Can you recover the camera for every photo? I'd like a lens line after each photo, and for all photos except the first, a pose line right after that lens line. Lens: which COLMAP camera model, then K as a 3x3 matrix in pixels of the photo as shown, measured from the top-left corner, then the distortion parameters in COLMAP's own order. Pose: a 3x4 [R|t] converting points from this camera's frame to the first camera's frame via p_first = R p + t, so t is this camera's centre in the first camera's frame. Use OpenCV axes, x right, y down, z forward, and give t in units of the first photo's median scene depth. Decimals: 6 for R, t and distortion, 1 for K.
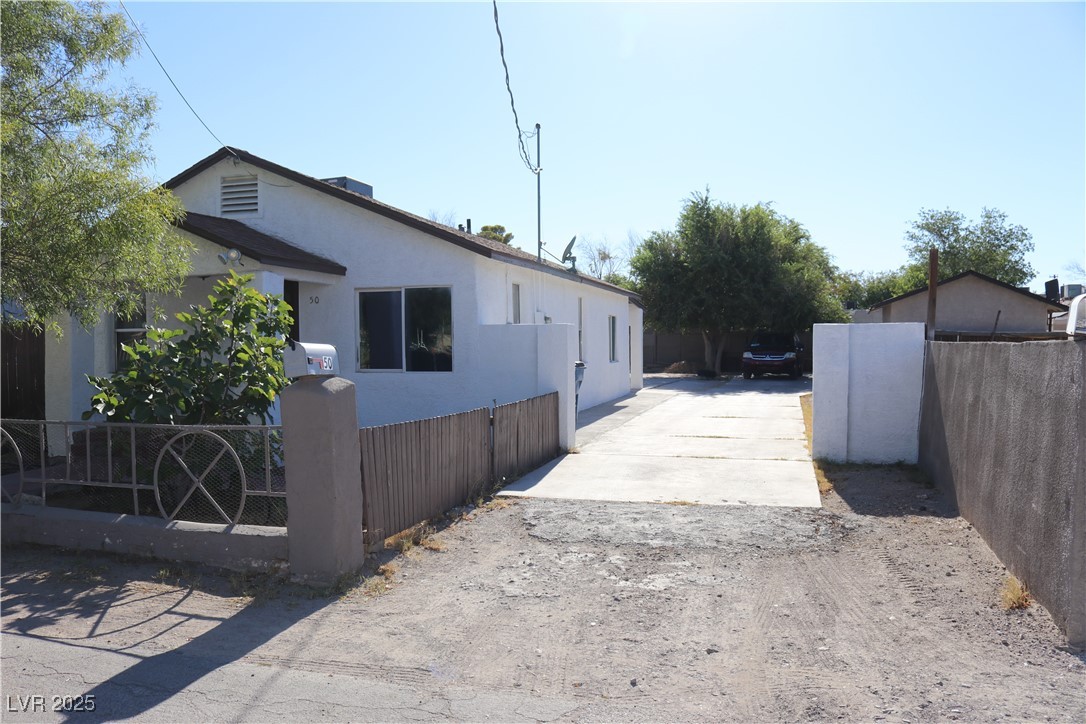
lens RADIAL K [[903.7, 0, 527.7], [0, 903.7, 360.2], [0, 0, 1]] dist [-0.152618, 0.129562]
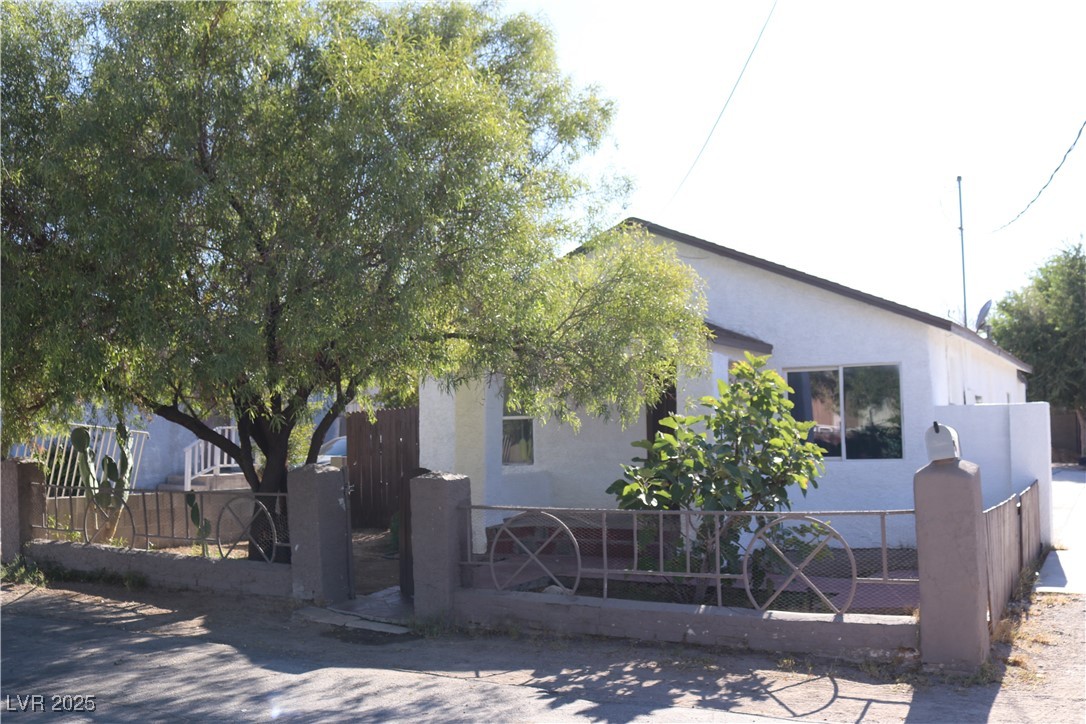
lens RADIAL K [[1100.6, 0, 540.2], [0, 1100.6, 367.6], [0, 0, 1]] dist [-0.079696, 0.000000]
pose [[0.977231, -0.022847, -0.210943, -0.199572], [0.006564, 0.996965, -0.077574, 0.003426], [0.212075, 0.074423, 0.974415, -0.127647]]
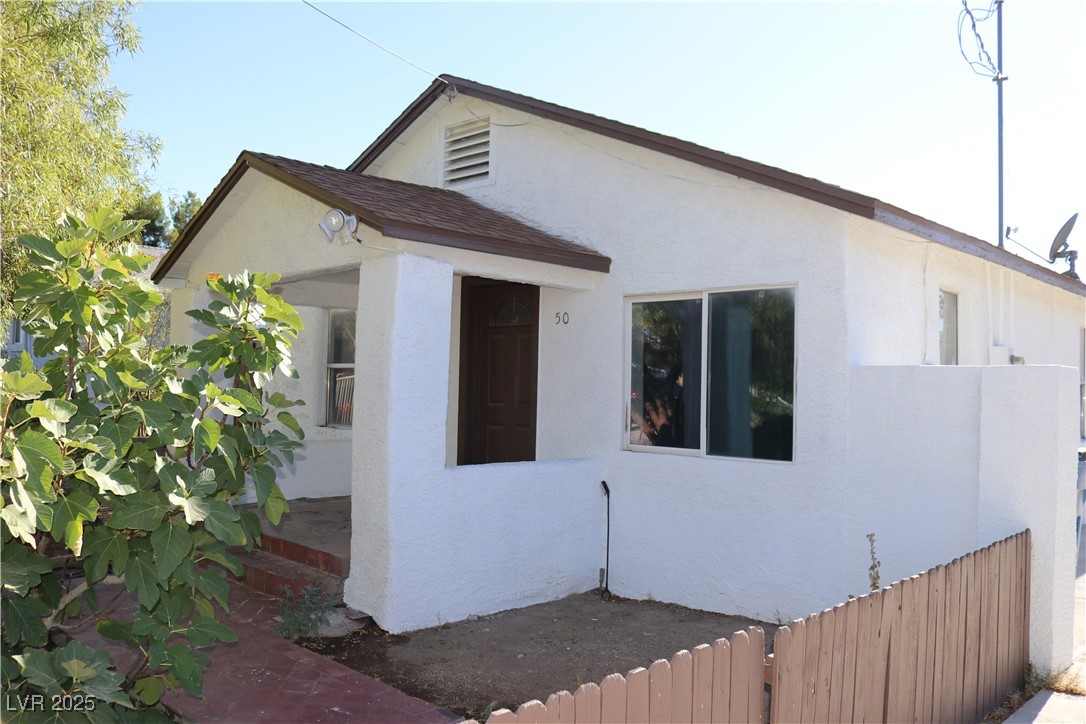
lens RADIAL K [[903.7, 0, 530.4], [0, 903.7, 368.4], [0, 0, 1]] dist [-0.152618, 0.129562]
pose [[0.876812, 0.018194, -0.480490, 0.021409], [-0.039329, 0.998649, -0.033955, -0.015216], [0.479223, 0.048669, 0.876343, 0.498870]]
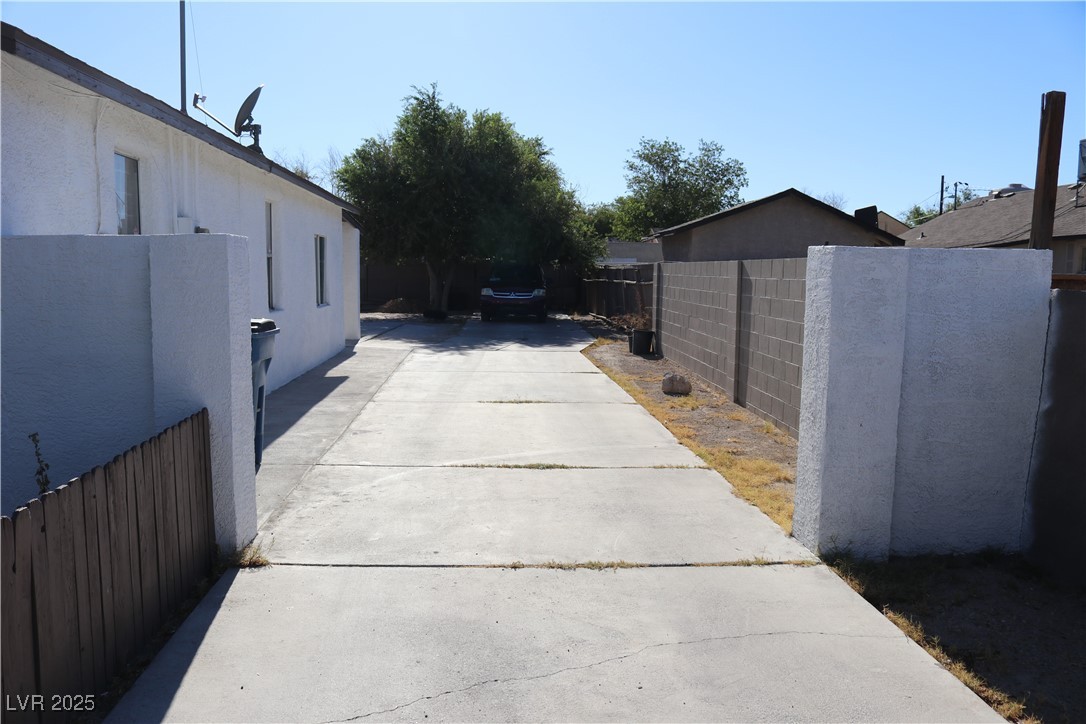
lens RADIAL K [[903.7, 0, 536.1], [0, 903.7, 360.5], [0, 0, 1]] dist [-0.152618, 0.129562]
pose [[0.942021, -0.020279, 0.334942, 0.036791], [-0.005380, 0.997131, 0.075503, -0.014675], [-0.335512, -0.072927, 0.939209, 0.548232]]
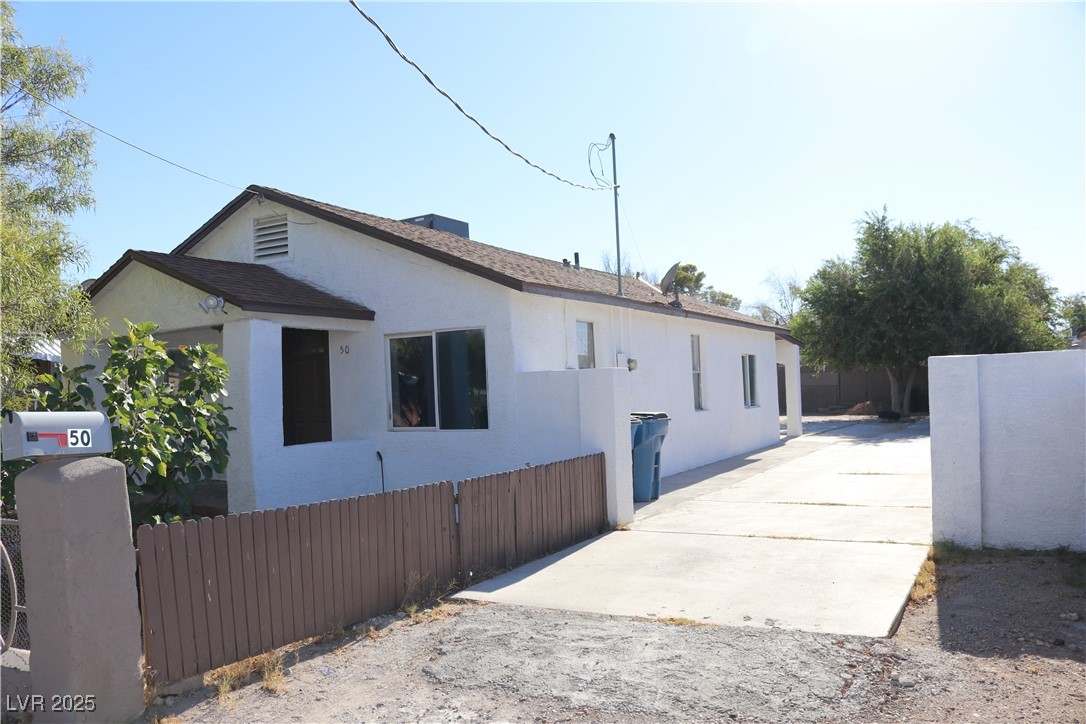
lens RADIAL K [[903.7, 0, 524.4], [0, 903.7, 373.9], [0, 0, 1]] dist [-0.152618, 0.129562]
pose [[0.971668, -0.032118, -0.234159, 0.143130], [0.024149, 0.999030, -0.036819, -0.006900], [0.235115, 0.030121, 0.971501, 0.187250]]
